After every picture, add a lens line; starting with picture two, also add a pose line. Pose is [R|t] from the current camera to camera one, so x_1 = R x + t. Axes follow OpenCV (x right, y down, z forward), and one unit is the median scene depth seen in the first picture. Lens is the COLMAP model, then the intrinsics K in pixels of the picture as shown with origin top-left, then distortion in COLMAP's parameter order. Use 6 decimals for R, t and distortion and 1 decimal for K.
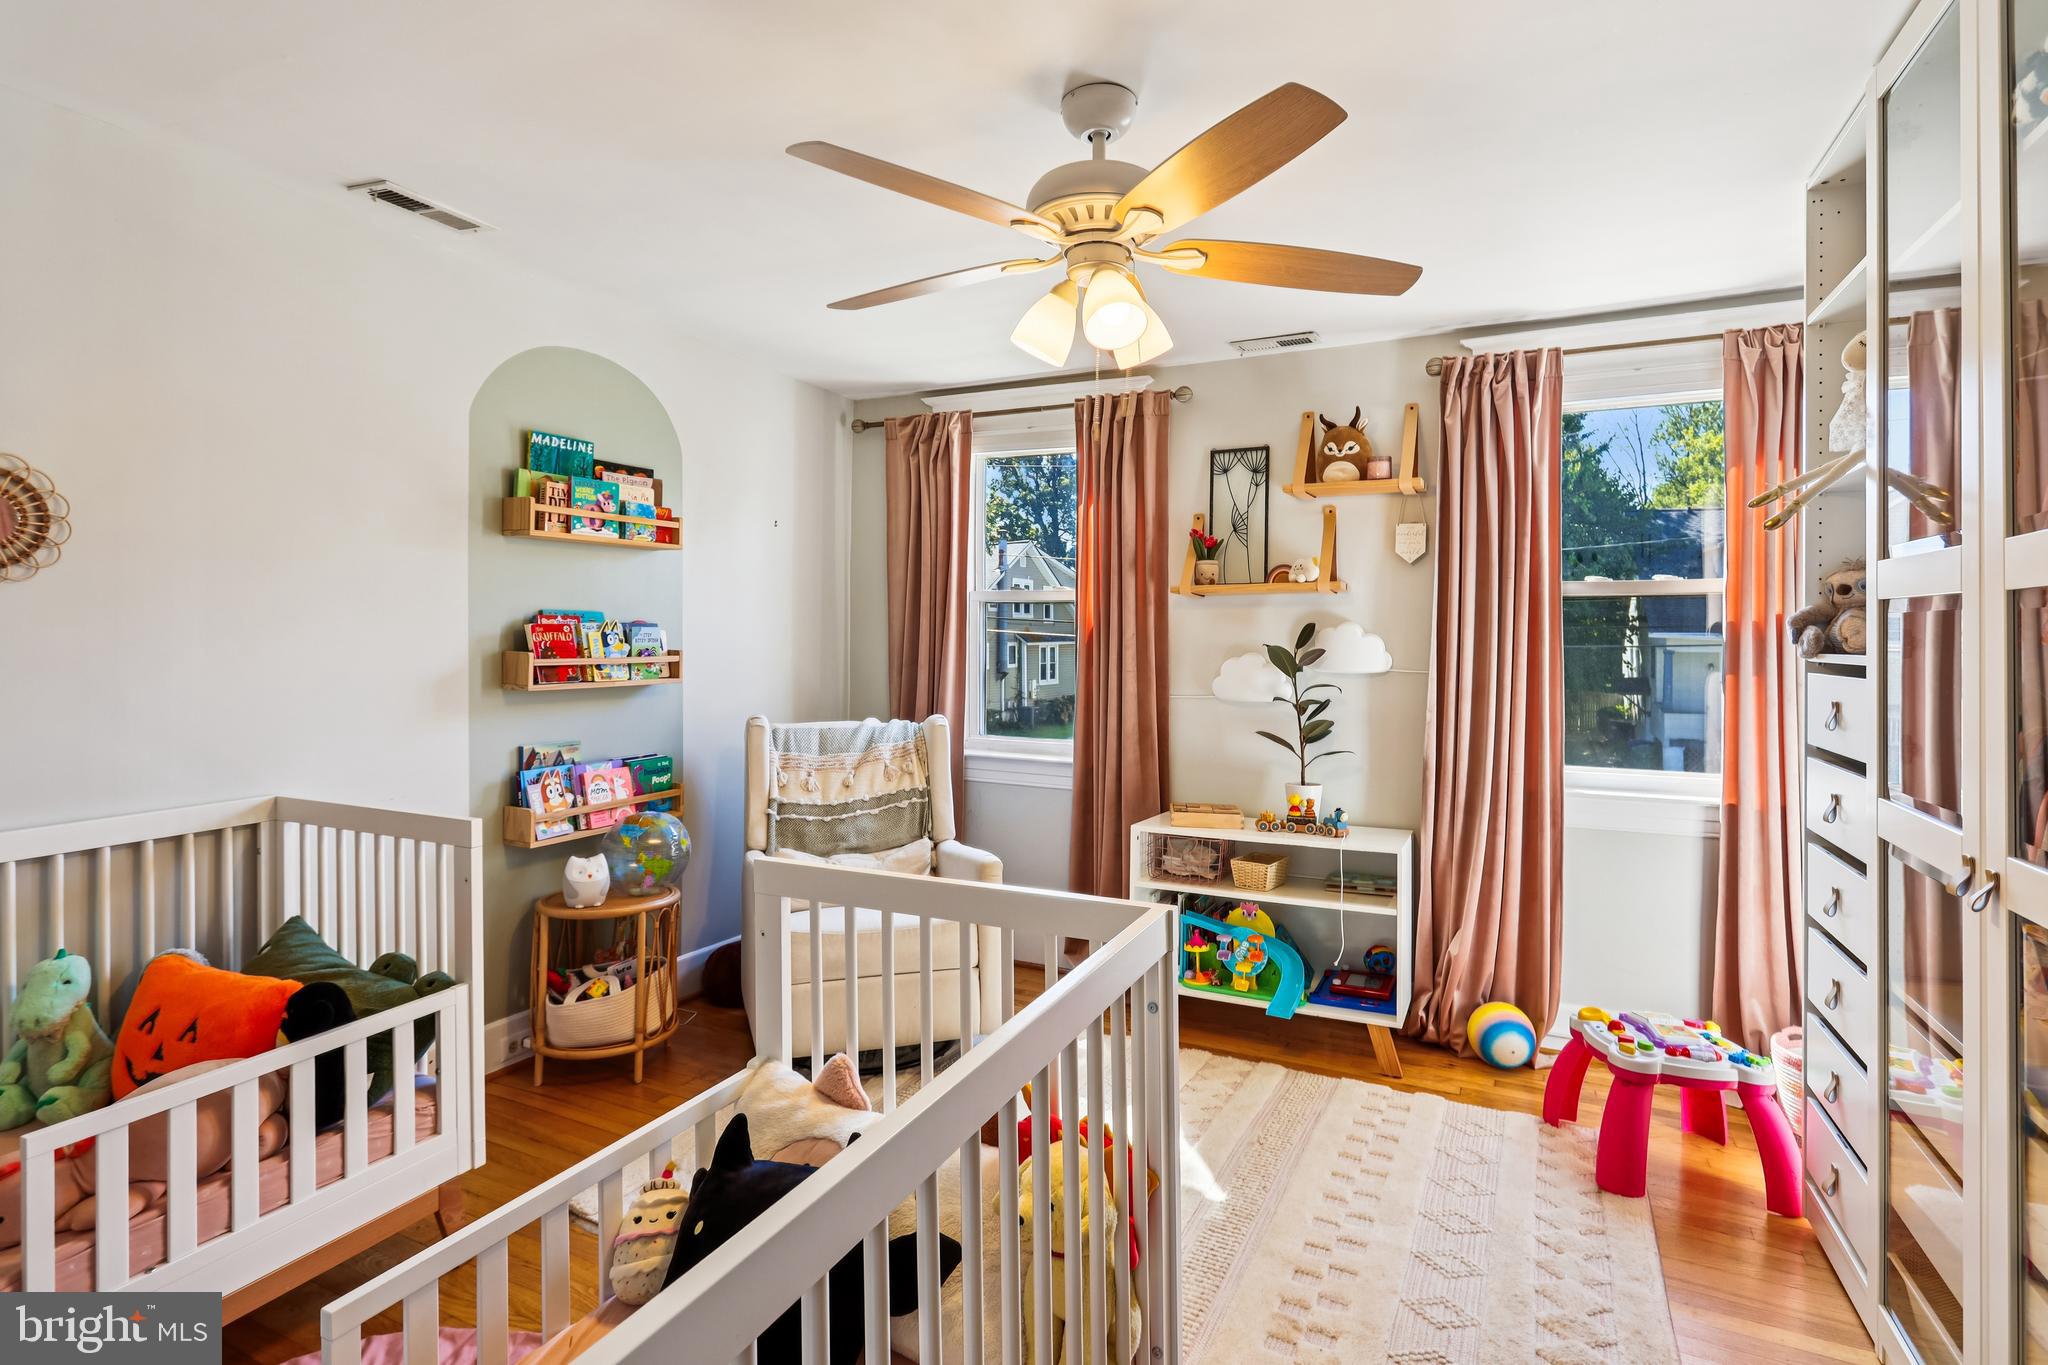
lens RADIAL K [[983.0, 0, 1030.3], [0, 983.0, 630.2], [0, 0, 1]] dist [-0.001156, -0.001169]
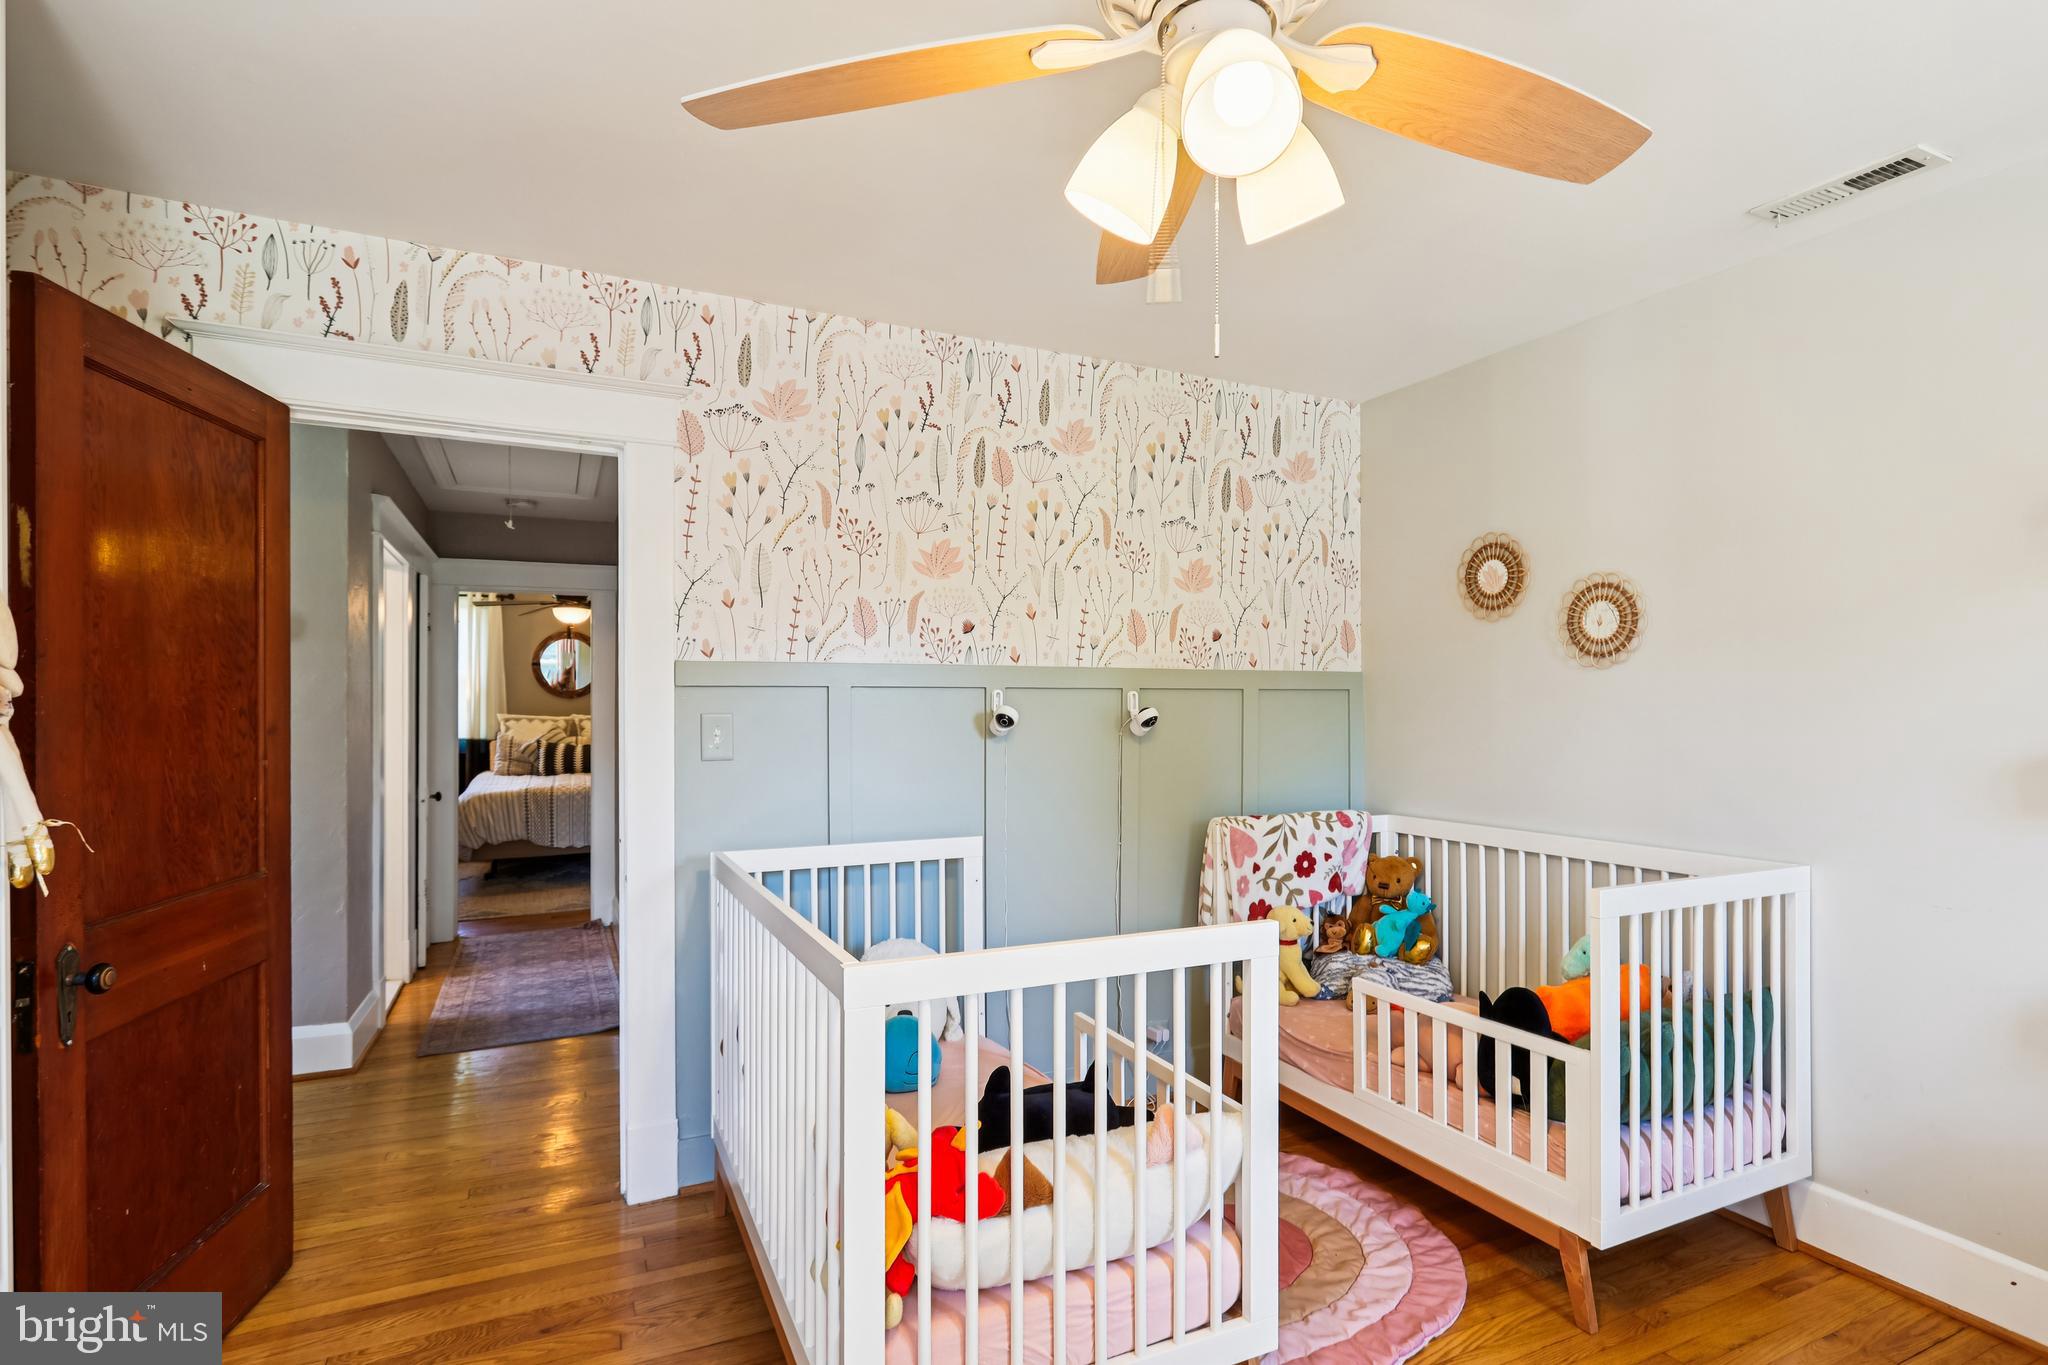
lens RADIAL K [[986.4, 0, 1028.3], [0, 986.4, 708.5], [0, 0, 1]] dist [-0.000976, -0.000368]
pose [[-0.627794, -0.004757, -0.778365, 0.591079], [-0.002912, 0.999989, -0.003764, 0.021664], [0.778374, -0.000096, -0.627800, 1.265448]]
